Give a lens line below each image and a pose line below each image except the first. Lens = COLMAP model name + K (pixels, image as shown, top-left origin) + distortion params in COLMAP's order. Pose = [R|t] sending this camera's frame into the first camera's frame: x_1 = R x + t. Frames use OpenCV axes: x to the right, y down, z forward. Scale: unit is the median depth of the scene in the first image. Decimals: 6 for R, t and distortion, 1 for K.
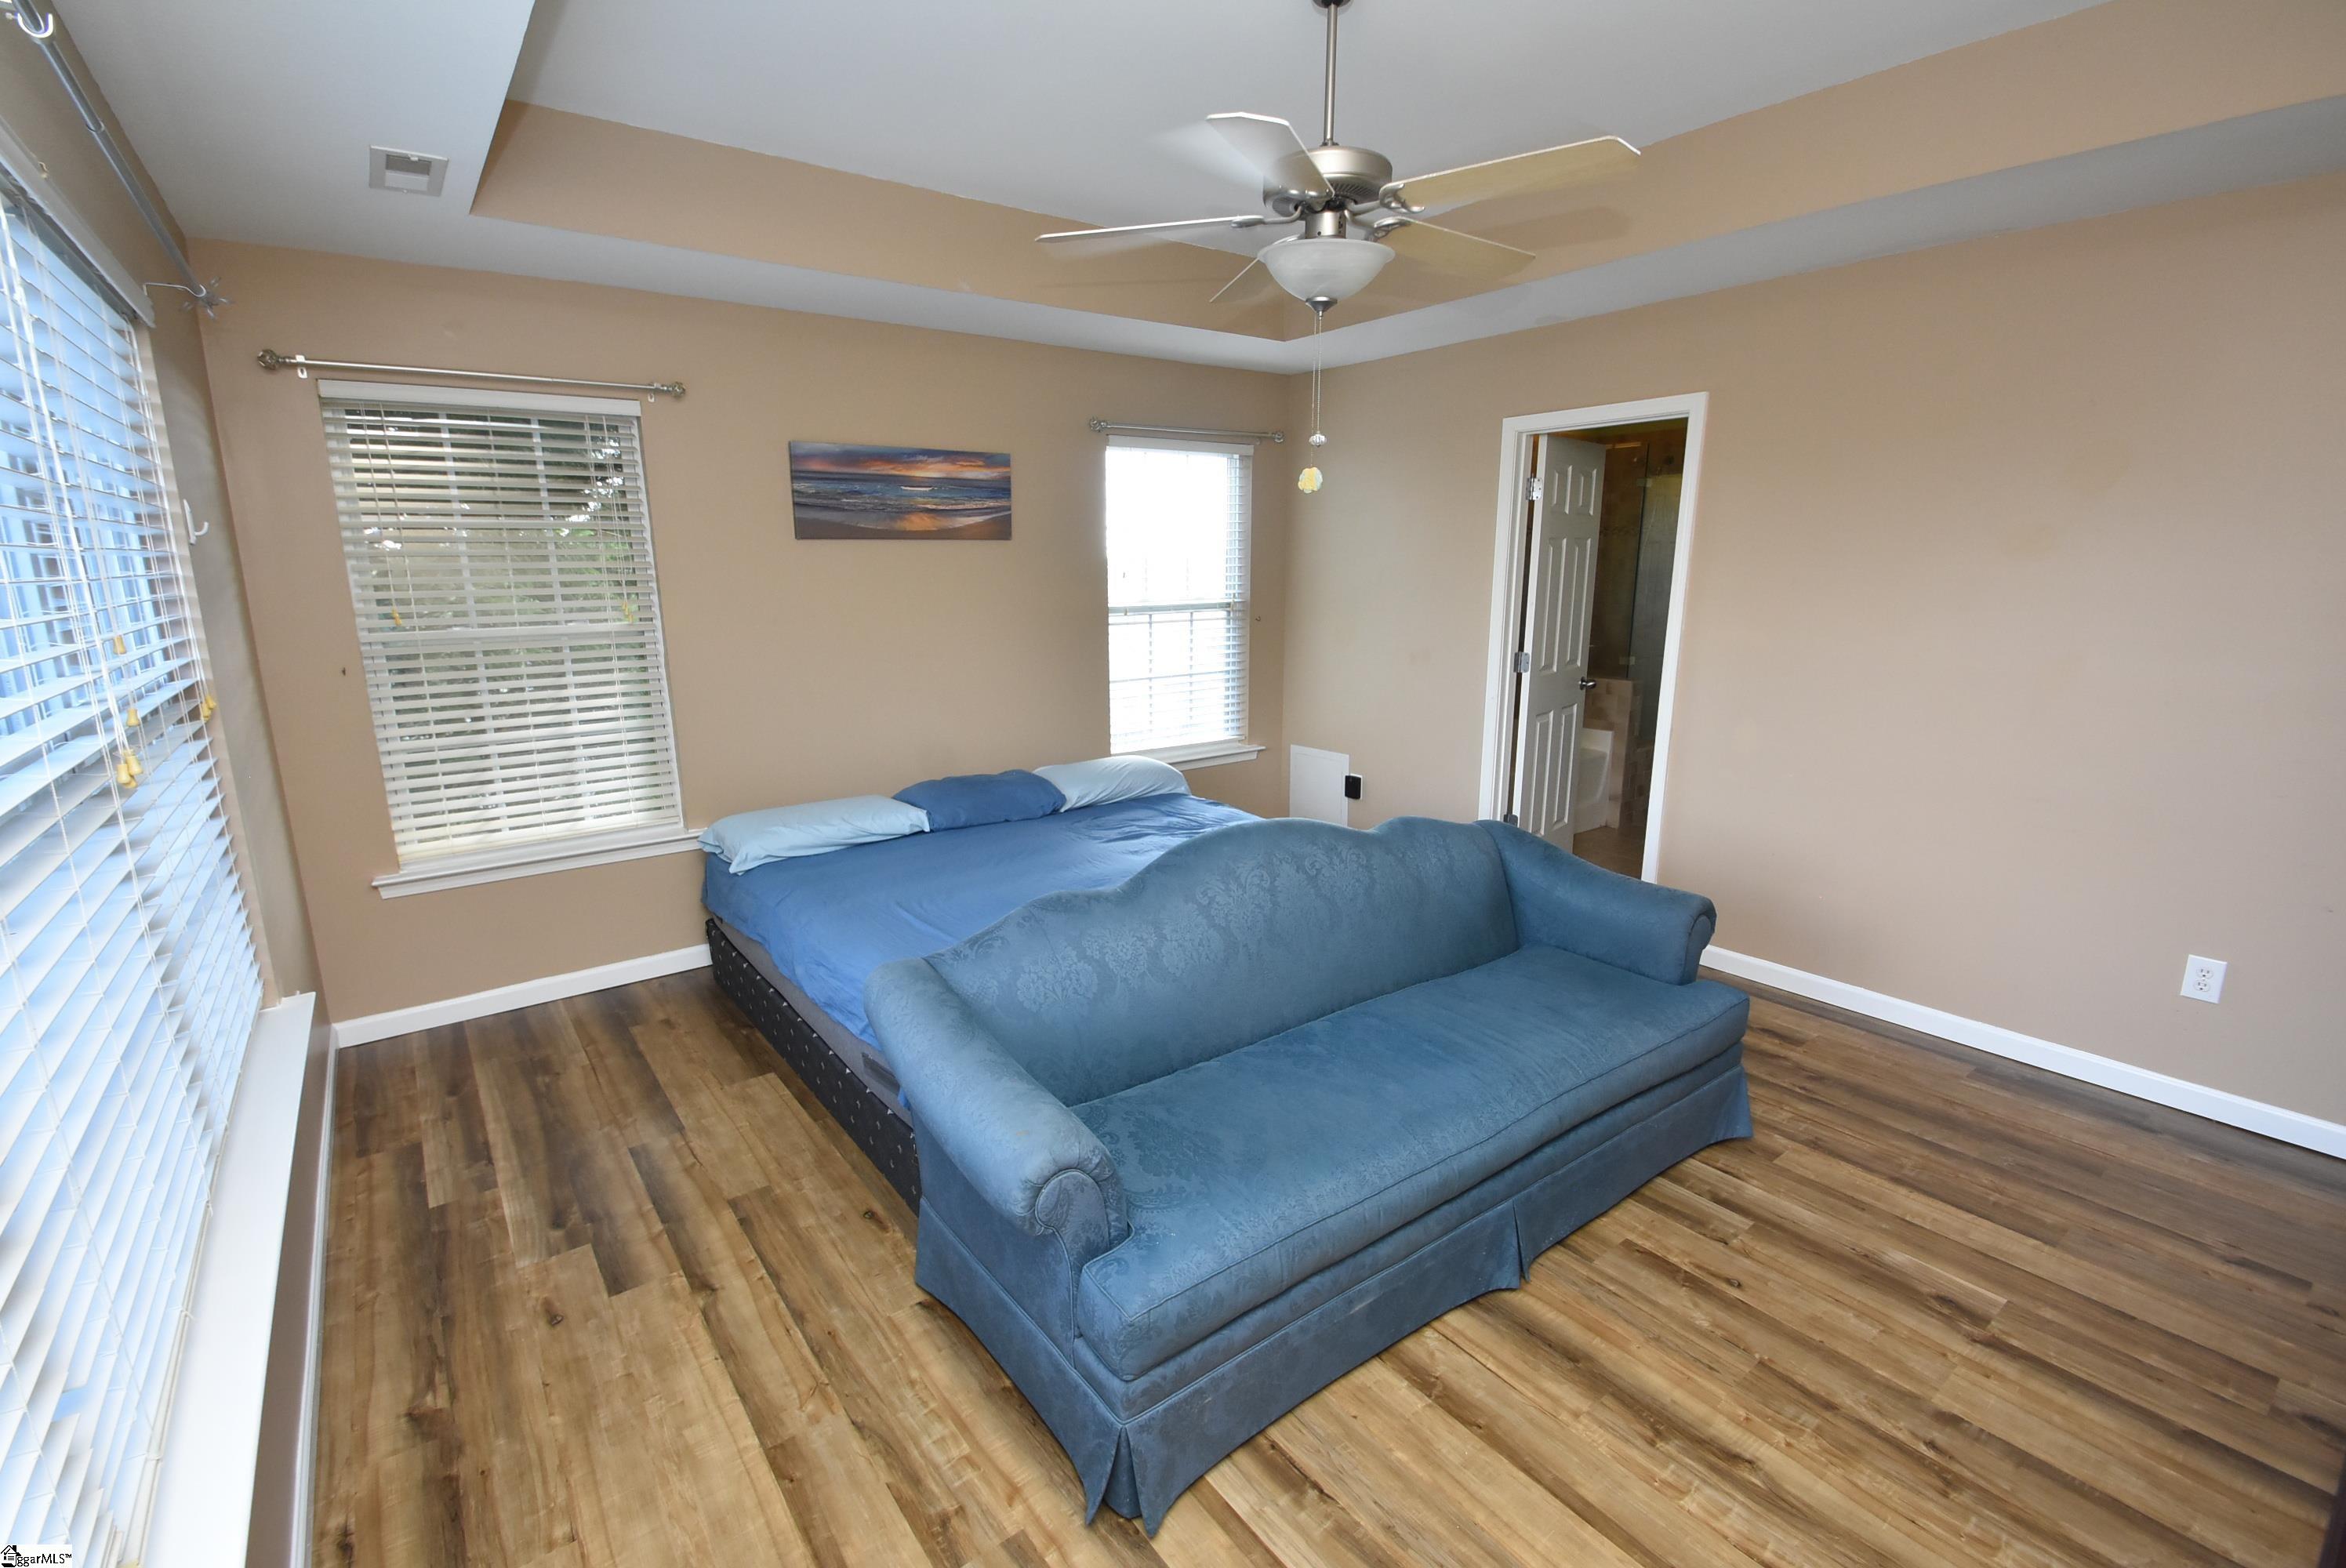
lens RADIAL K [[1031.3, 0, 1155.1], [0, 1031.3, 764.9], [0, 0, 1]] dist [0.002762, -0.008794]
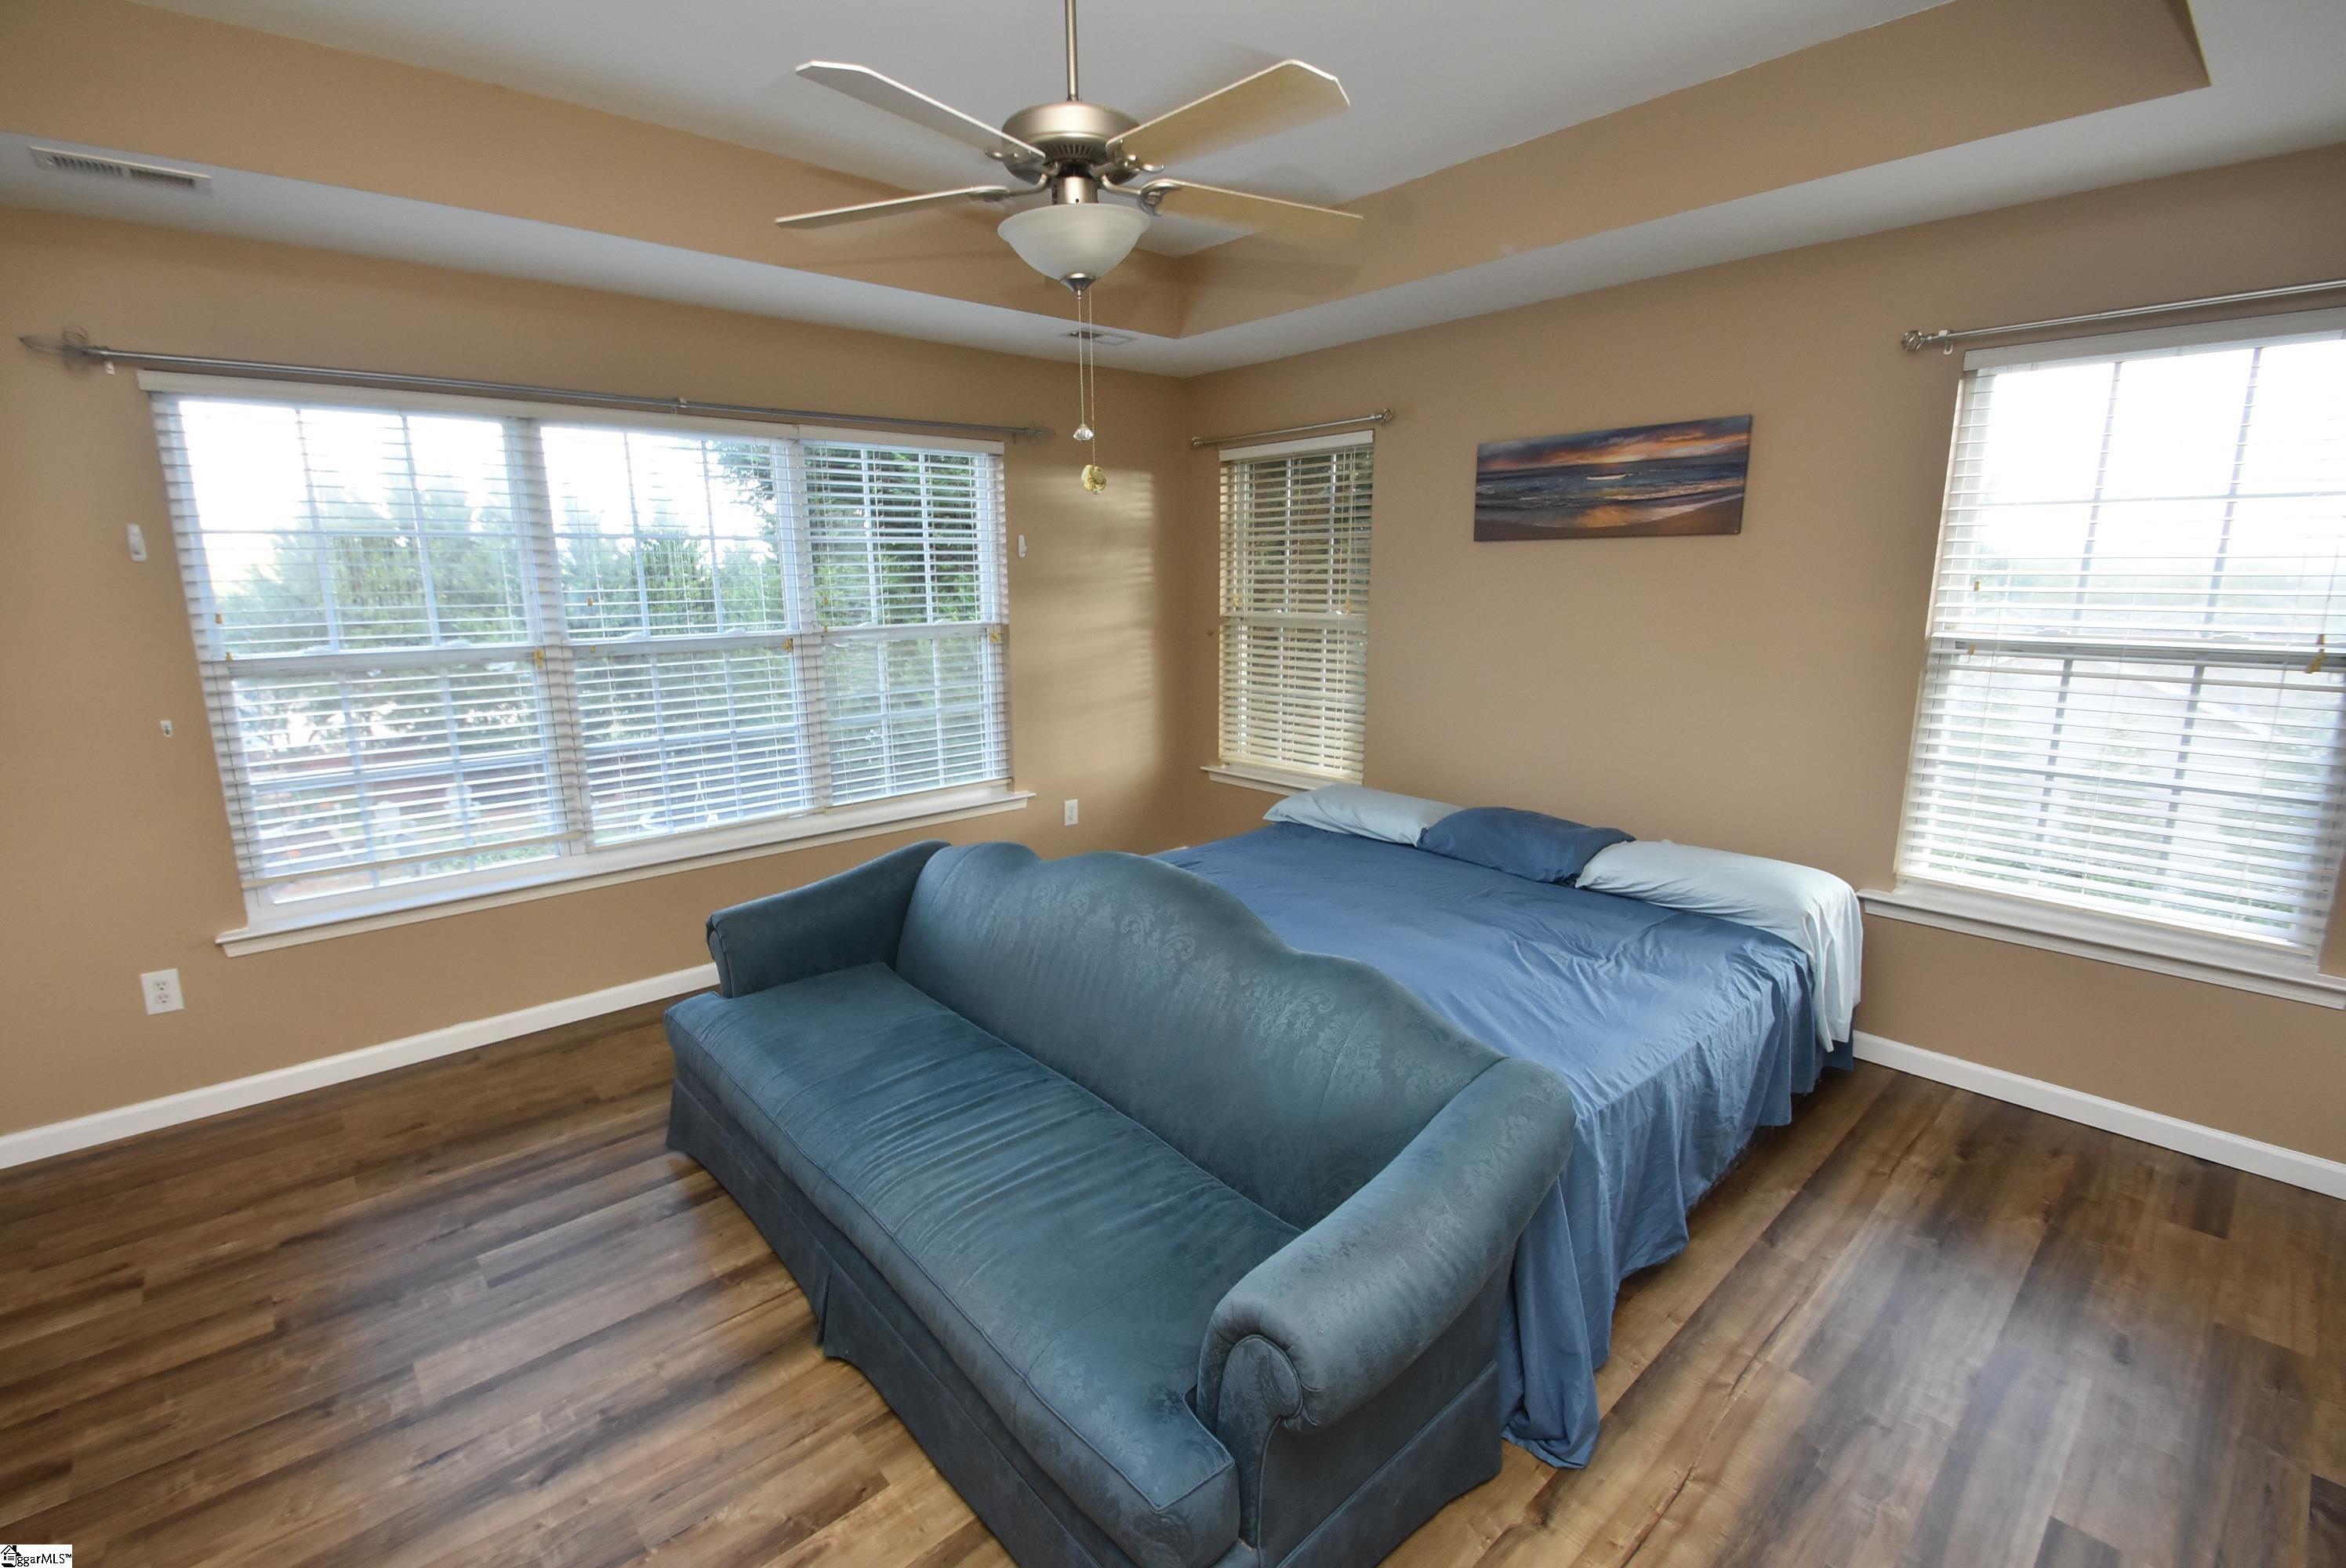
lens RADIAL K [[1031.3, 0, 1152.8], [0, 1031.3, 791.2], [0, 0, 1]] dist [0.002762, -0.008794]
pose [[0.086885, 0.218106, -0.972050, 0.662785], [-0.183302, 0.962581, 0.199597, -0.129237], [0.979210, 0.160836, 0.123613, 0.613124]]
